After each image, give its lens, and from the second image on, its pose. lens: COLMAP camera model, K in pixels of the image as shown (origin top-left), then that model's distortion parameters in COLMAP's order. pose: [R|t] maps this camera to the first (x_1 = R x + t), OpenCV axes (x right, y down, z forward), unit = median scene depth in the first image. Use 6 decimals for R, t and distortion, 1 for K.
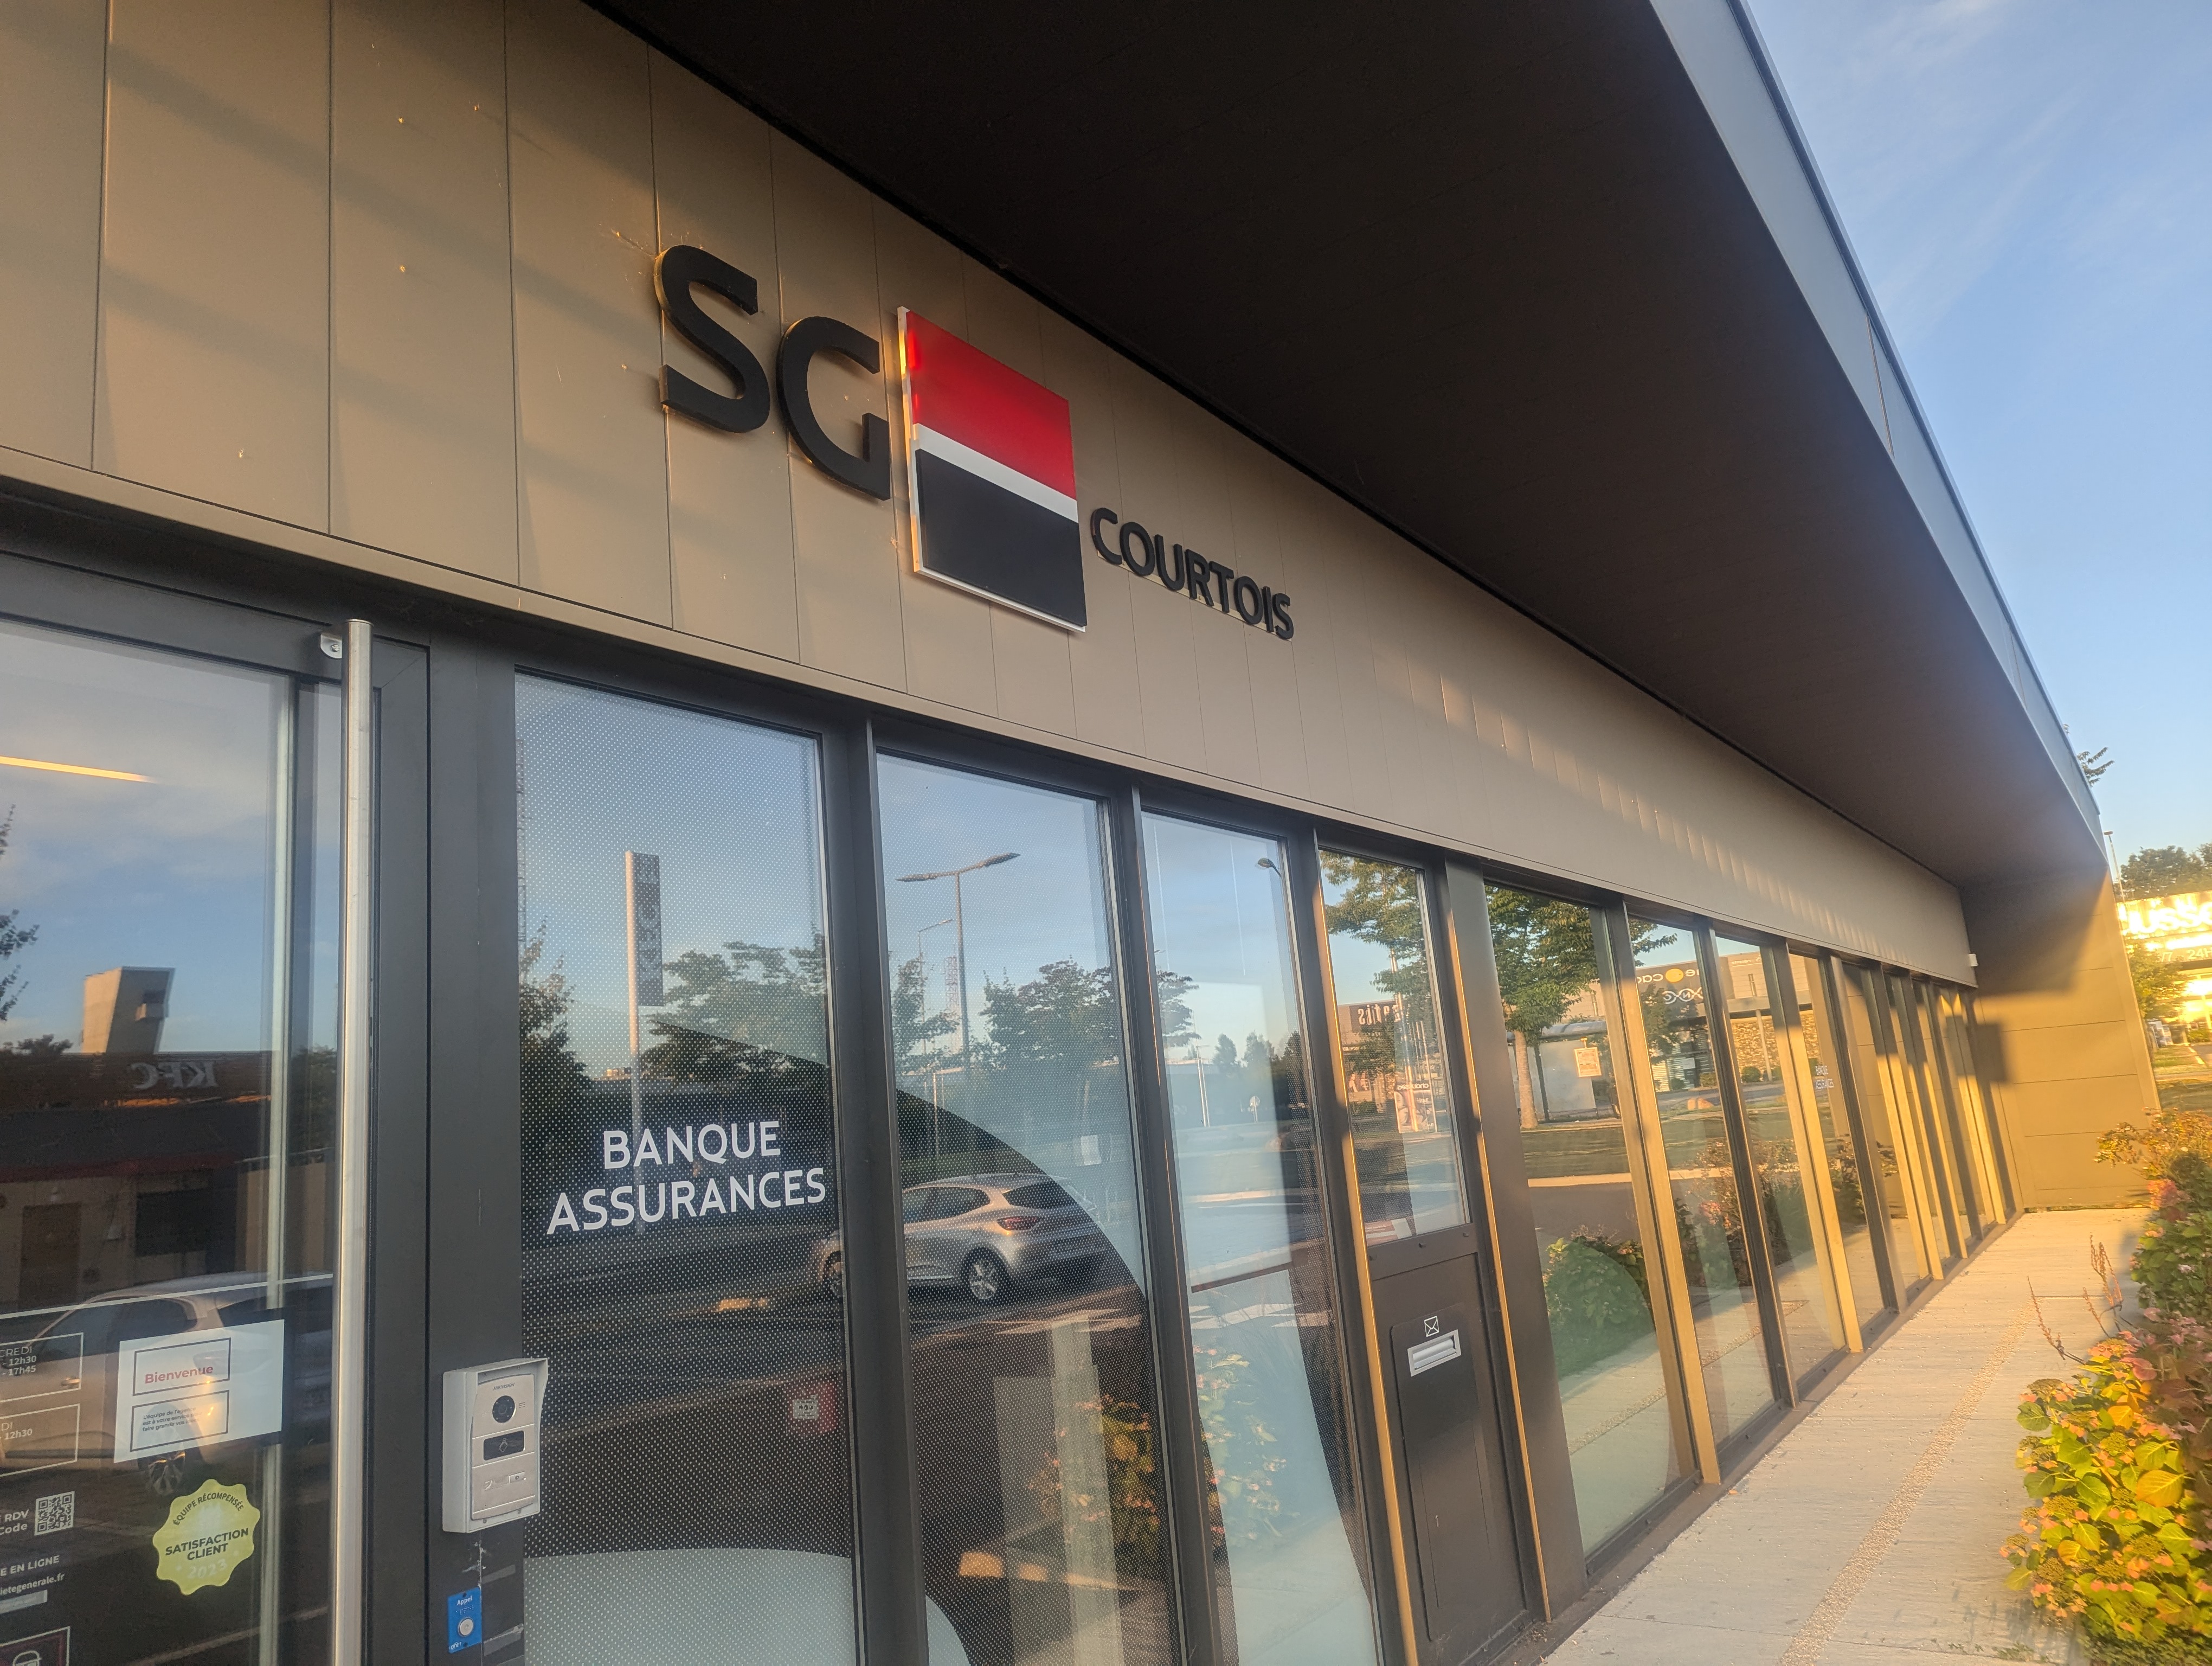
lens RADIAL K [[1590.7, 0, 1158.8], [0, 1590.7, 829.5], [0, 0, 1]] dist [0.021035, -0.003516]
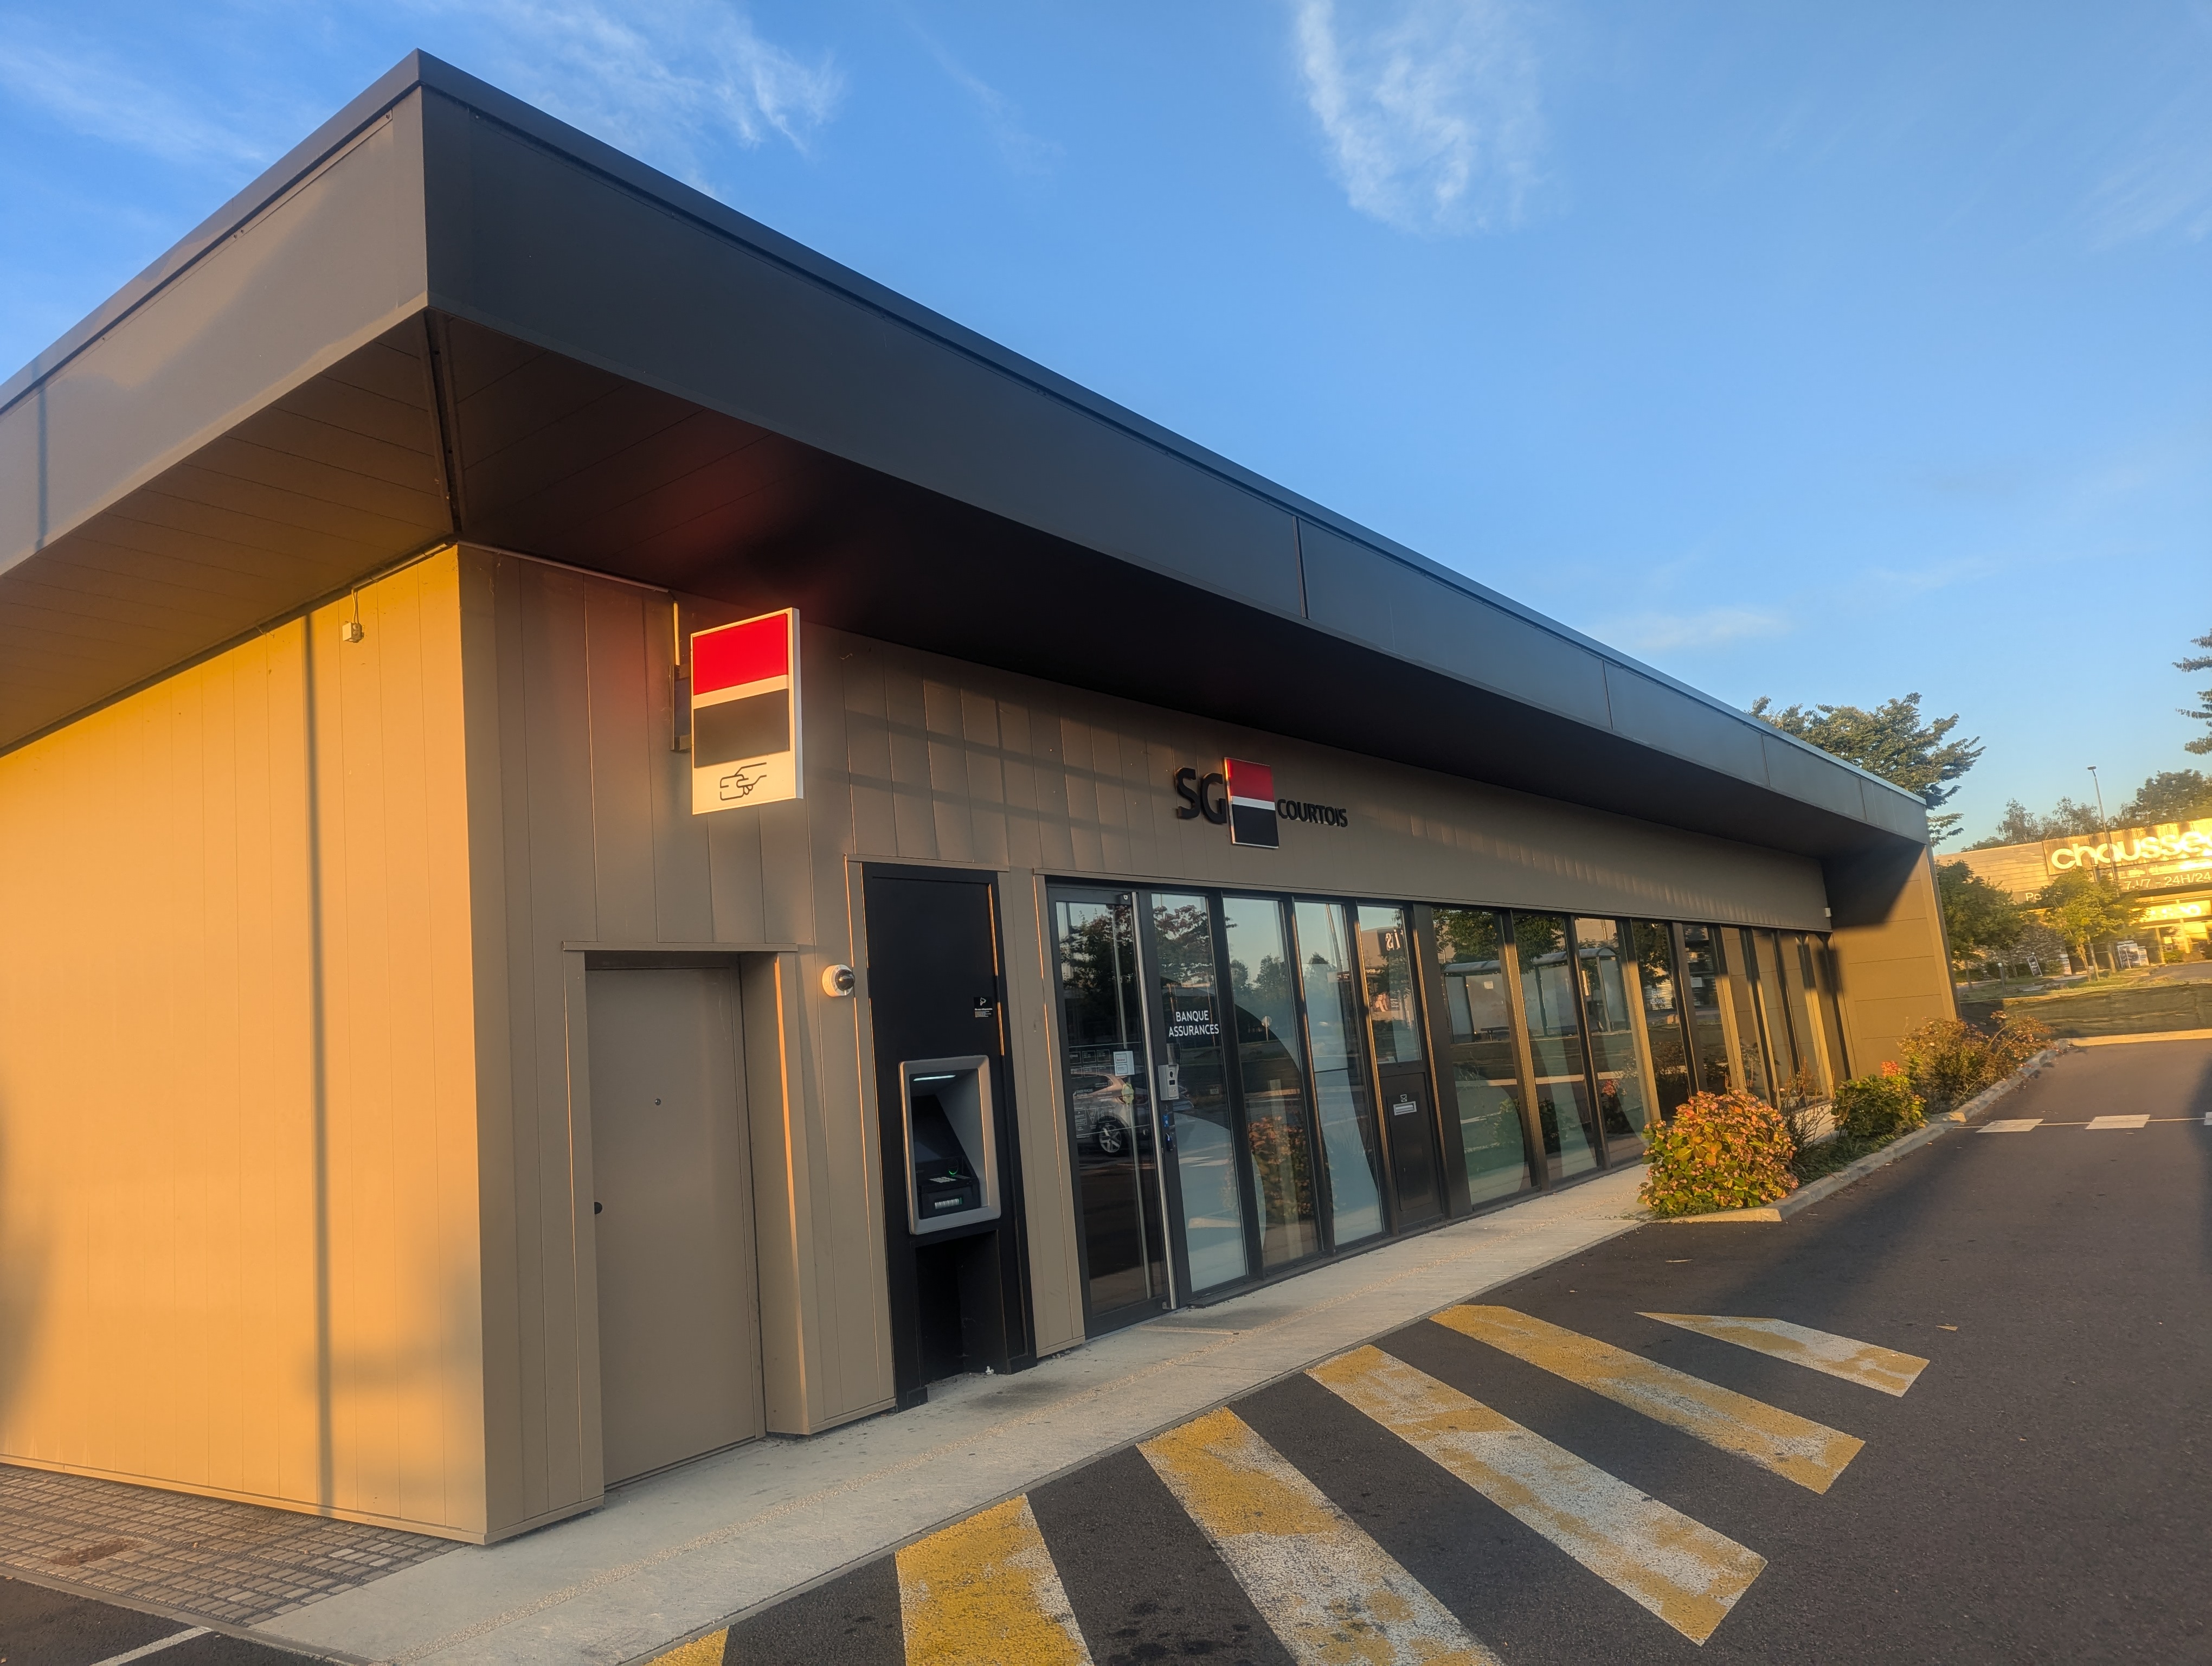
lens RADIAL K [[1624.6, 0, 1106.0], [0, 1624.6, 833.0], [0, 0, 1]] dist [0.027670, -0.005287]
pose [[0.998808, -0.007147, -0.048279, -0.203276], [0.009772, 0.998474, 0.054355, -0.295288], [0.047817, -0.054762, 0.997354, -1.866033]]
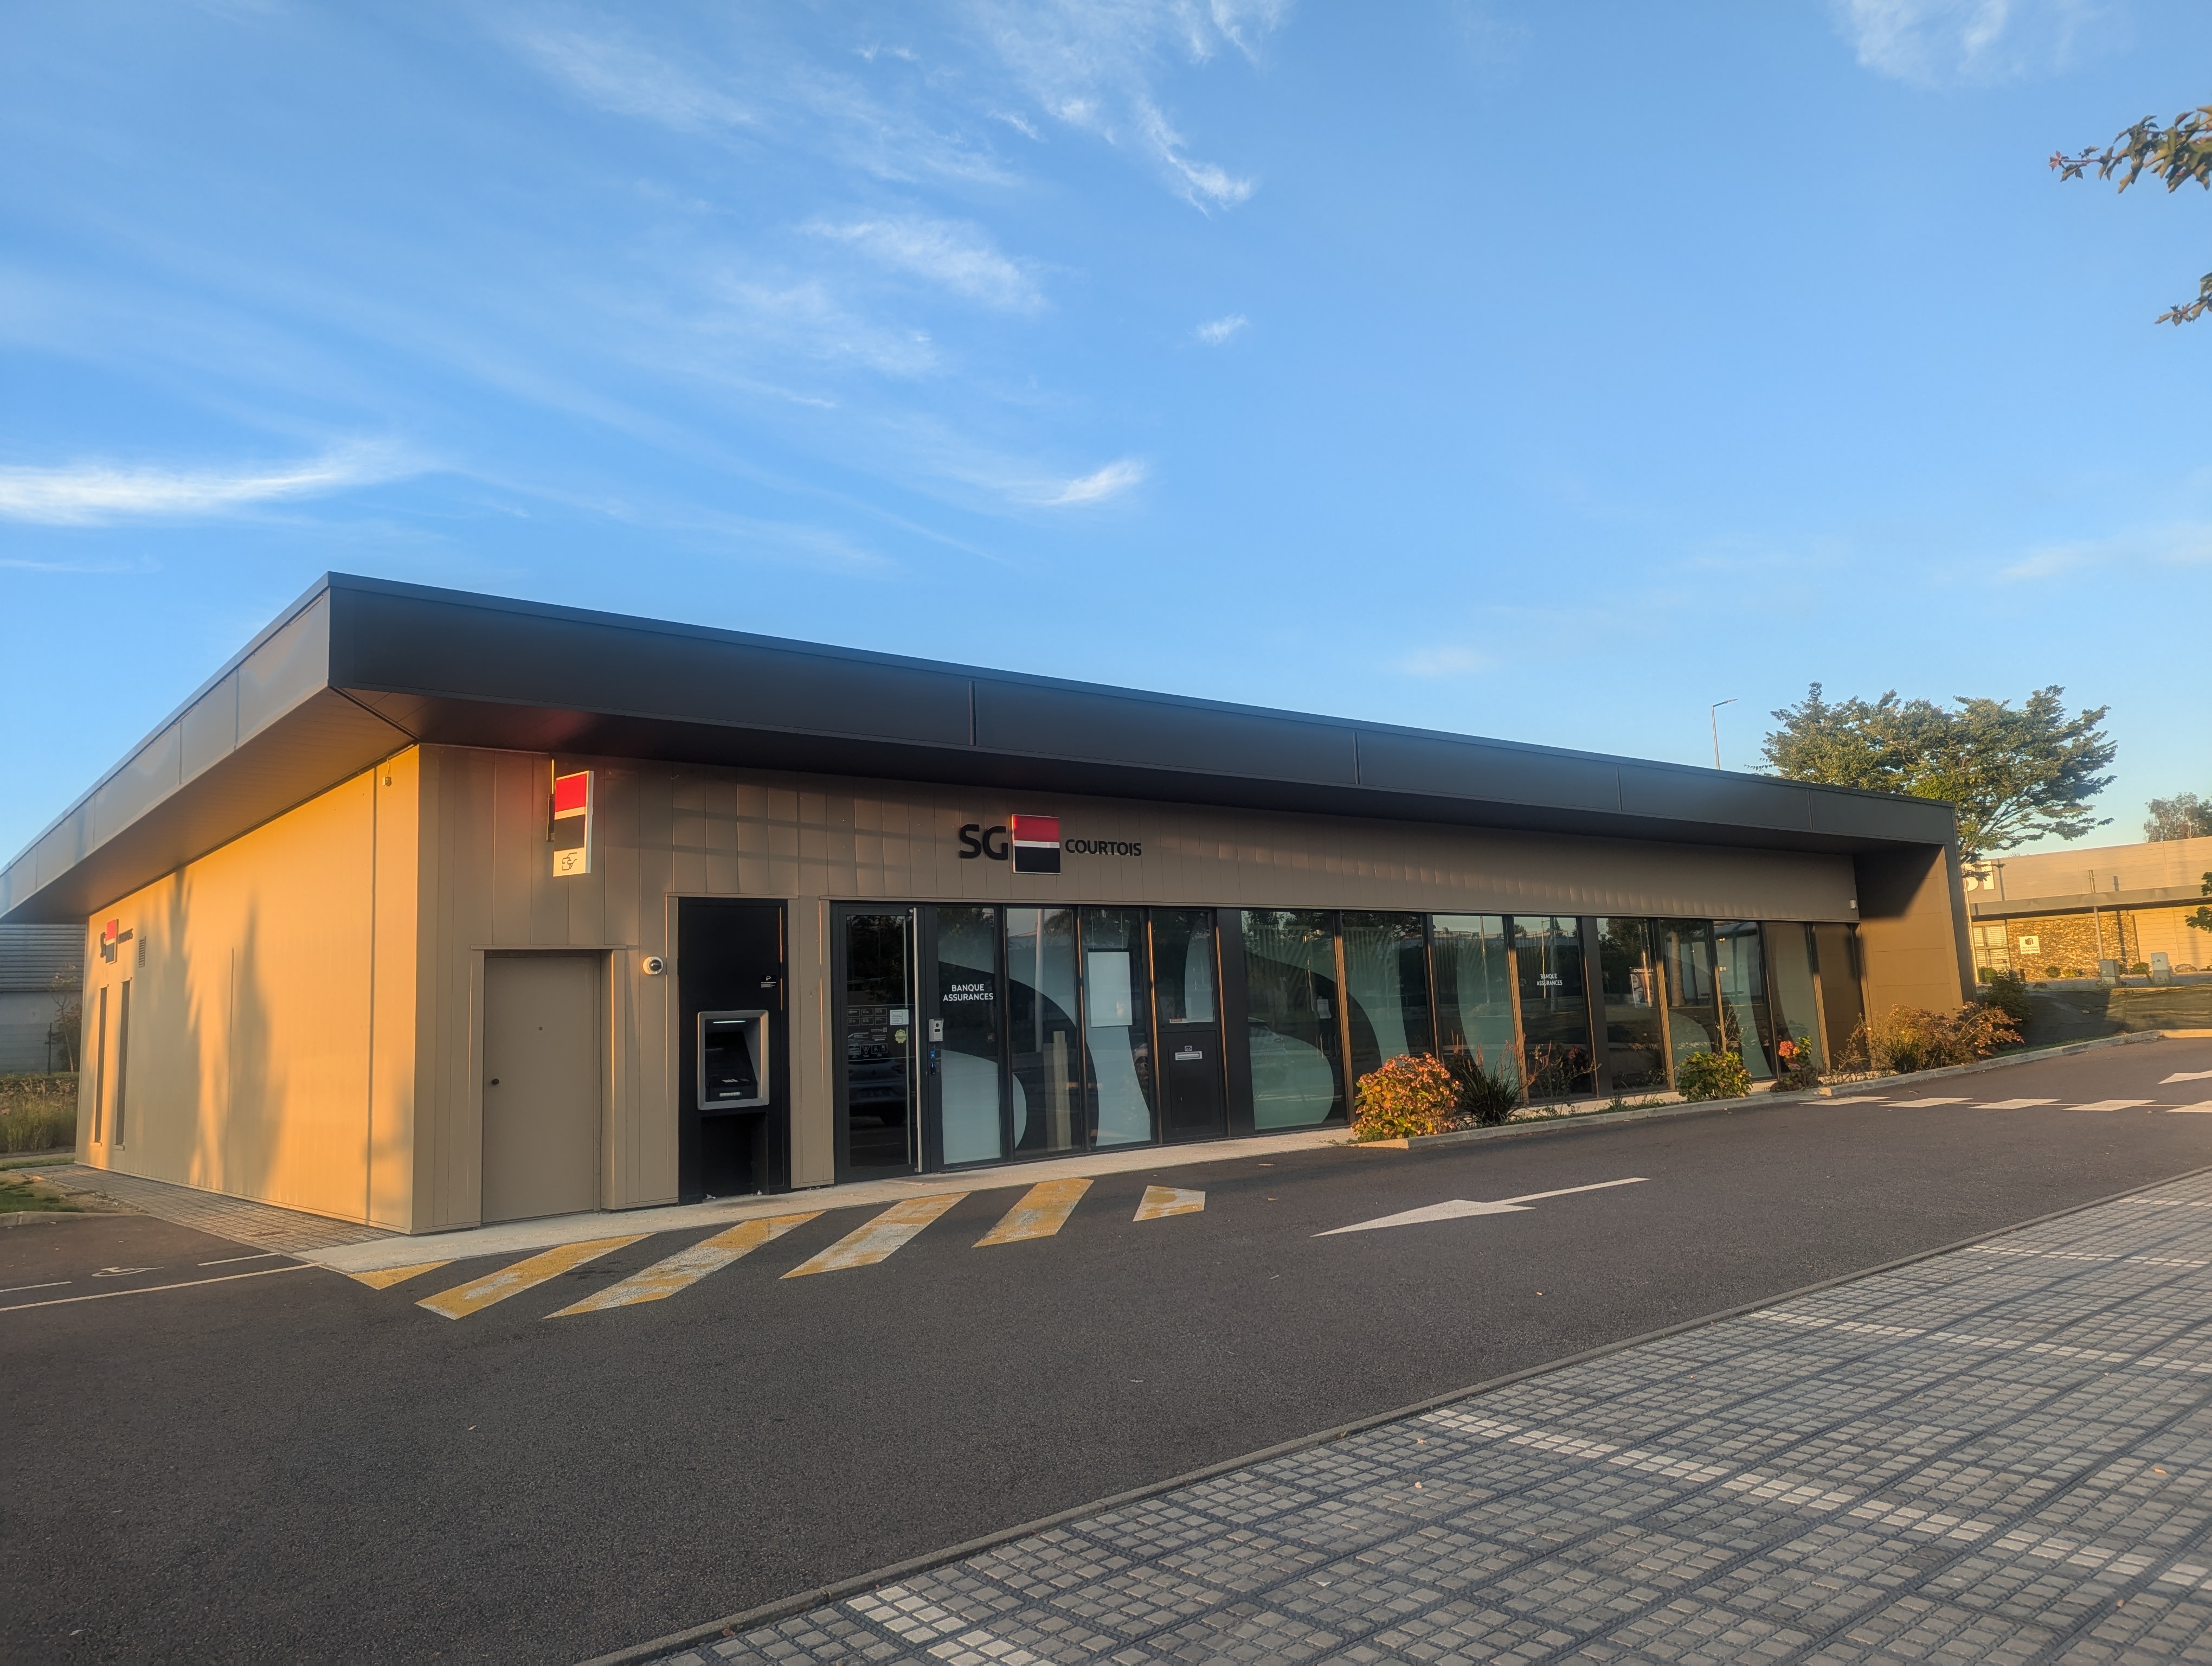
lens RADIAL K [[1624.6, 0, 1106.0], [0, 1624.6, 833.0], [0, 0, 1]] dist [0.027670, -0.005287]
pose [[0.957498, 0.016777, -0.287953, 1.234159], [0.010807, 0.995520, 0.093936, -0.598053], [0.288239, -0.093056, 0.953026, -2.904123]]
